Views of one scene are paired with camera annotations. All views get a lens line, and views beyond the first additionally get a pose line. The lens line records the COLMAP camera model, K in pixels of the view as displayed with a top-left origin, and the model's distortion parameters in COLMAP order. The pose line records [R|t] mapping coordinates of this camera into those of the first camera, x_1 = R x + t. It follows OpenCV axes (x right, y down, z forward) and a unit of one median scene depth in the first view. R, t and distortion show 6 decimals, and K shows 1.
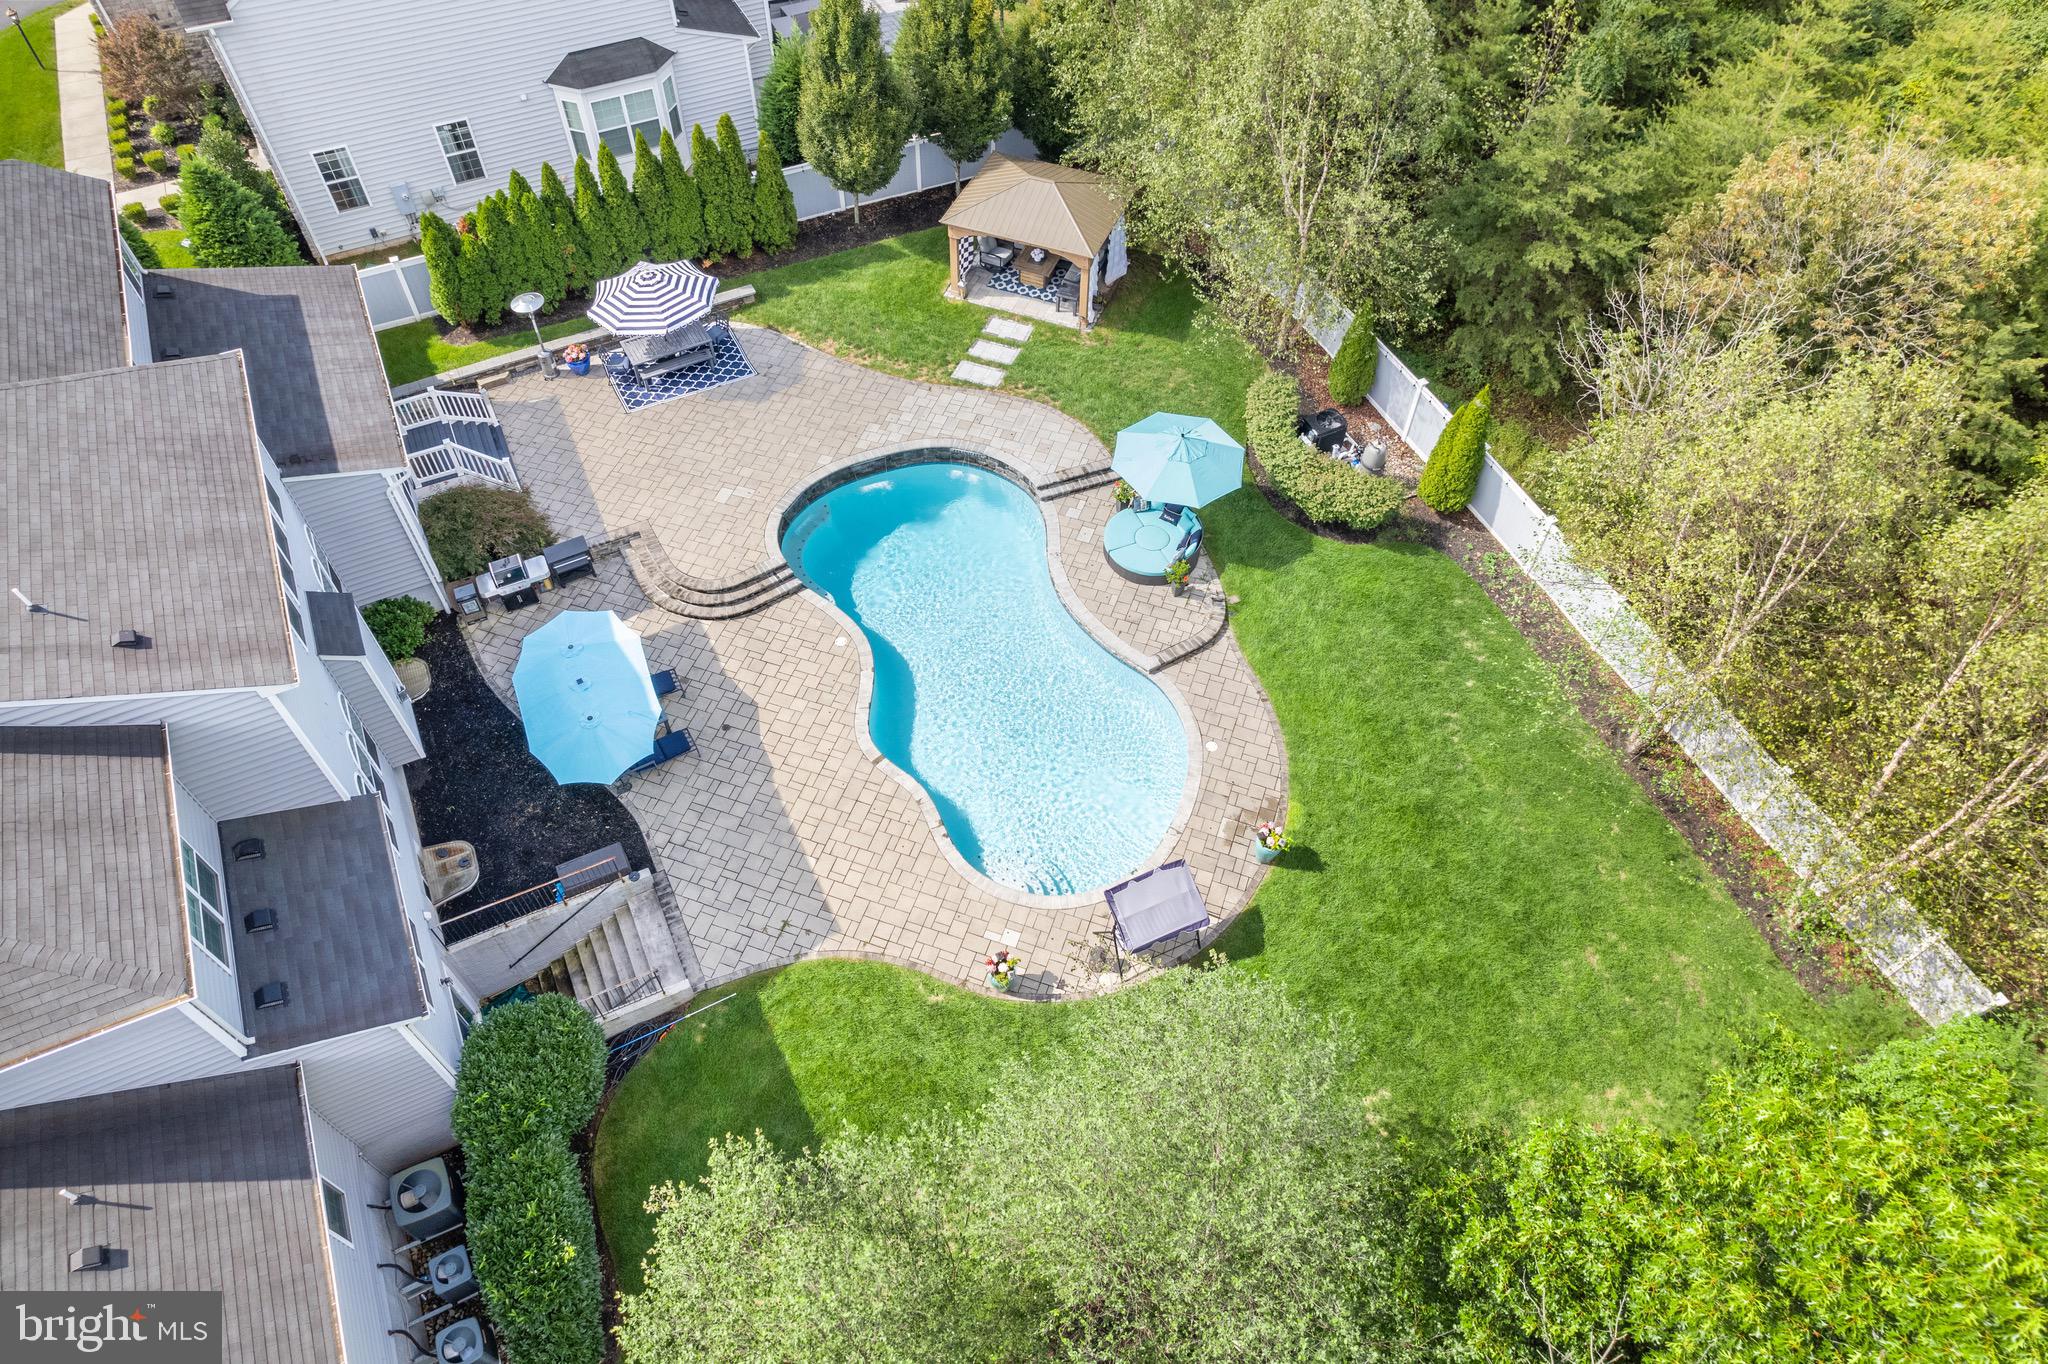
lens RADIAL K [[1319.5, 0, 1024.4], [0, 1319.5, 683.6], [0, 0, 1]] dist [-0.068096, 0.065538]
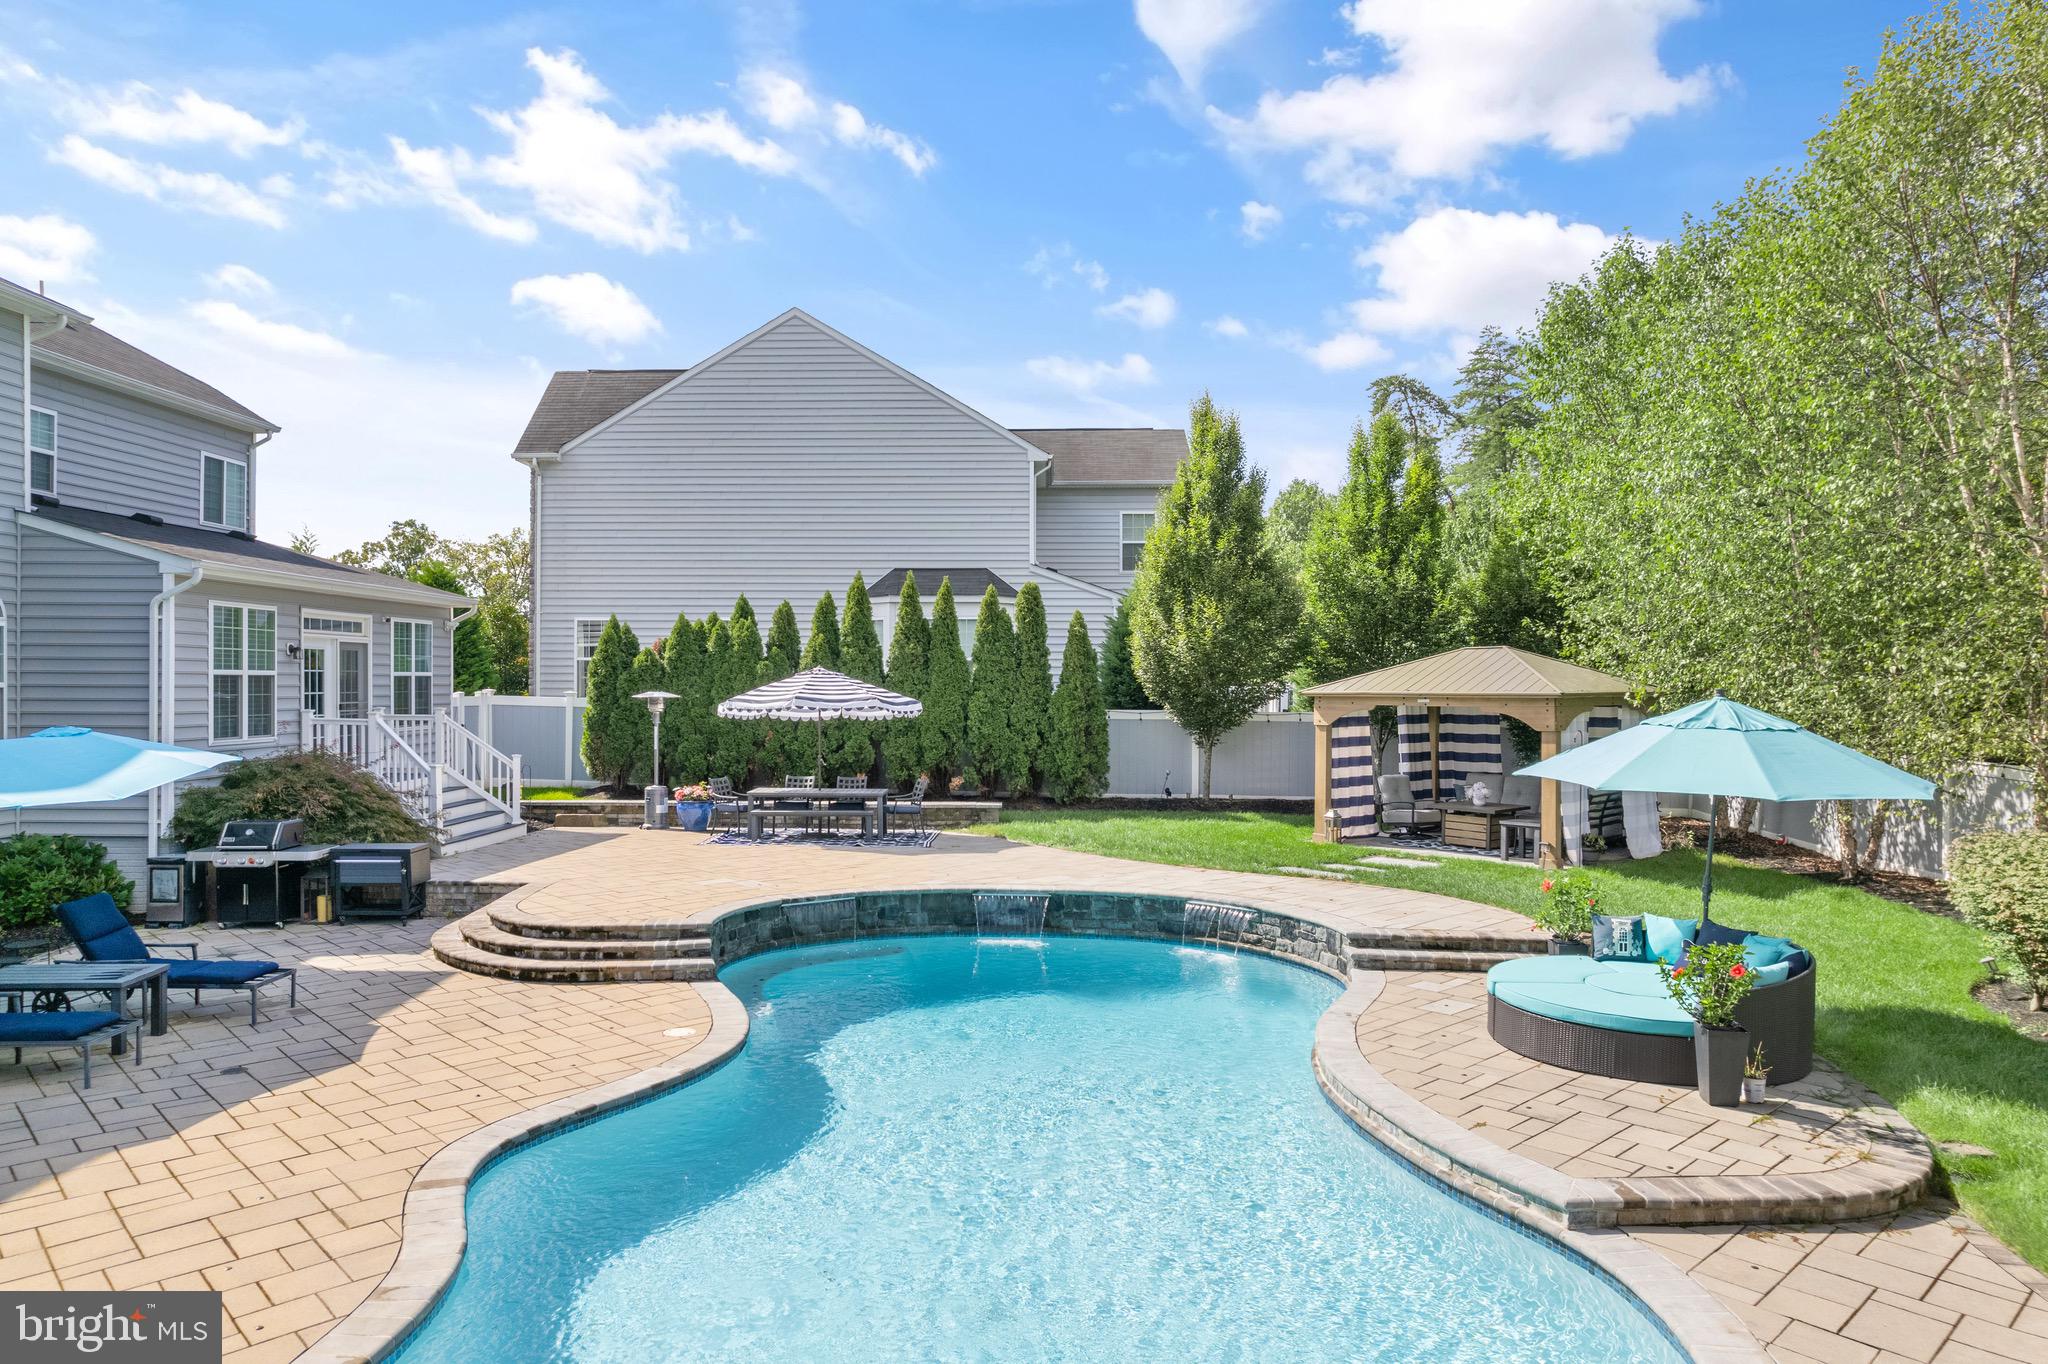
lens RADIAL K [[1319.5, 0, 1030.4], [0, 1319.5, 689.7], [0, 0, 1]] dist [-0.068096, 0.065538]
pose [[0.893187, -0.001460, -0.449683, 0.104106], [-0.355202, 0.610957, -0.707505, 0.124327], [0.275770, 0.791663, 0.545180, 0.703254]]
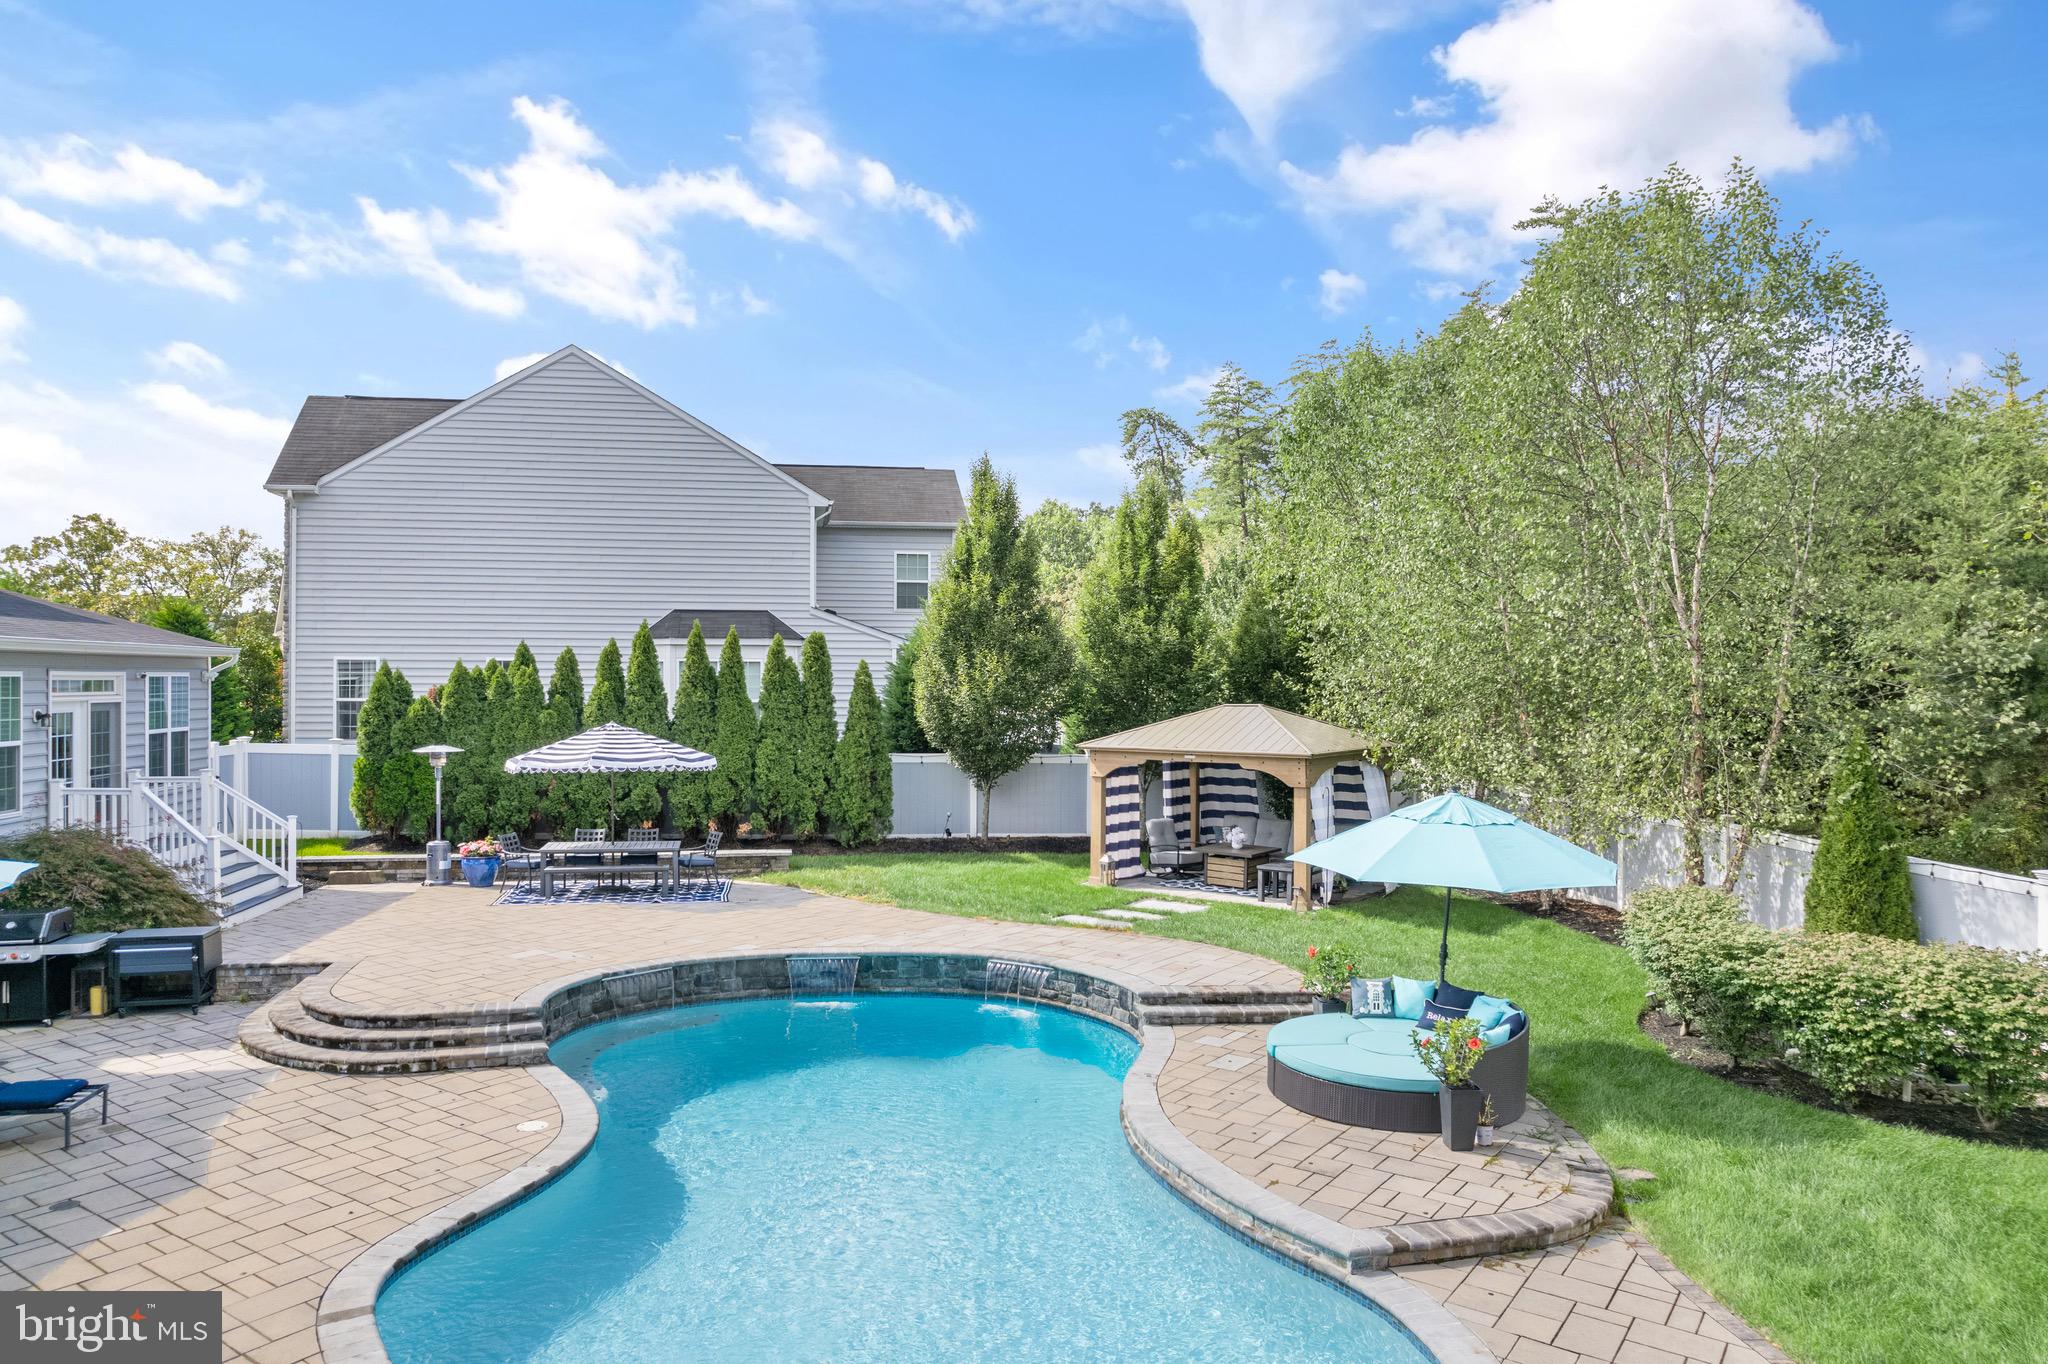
lens RADIAL K [[1319.5, 0, 1030.5], [0, 1319.5, 682.4], [0, 0, 1]] dist [-0.068096, 0.065538]
pose [[0.963184, -0.000603, -0.268843, 0.095136], [-0.213102, 0.607947, -0.764845, 0.138847], [0.163904, 0.793978, 0.585436, 0.653402]]
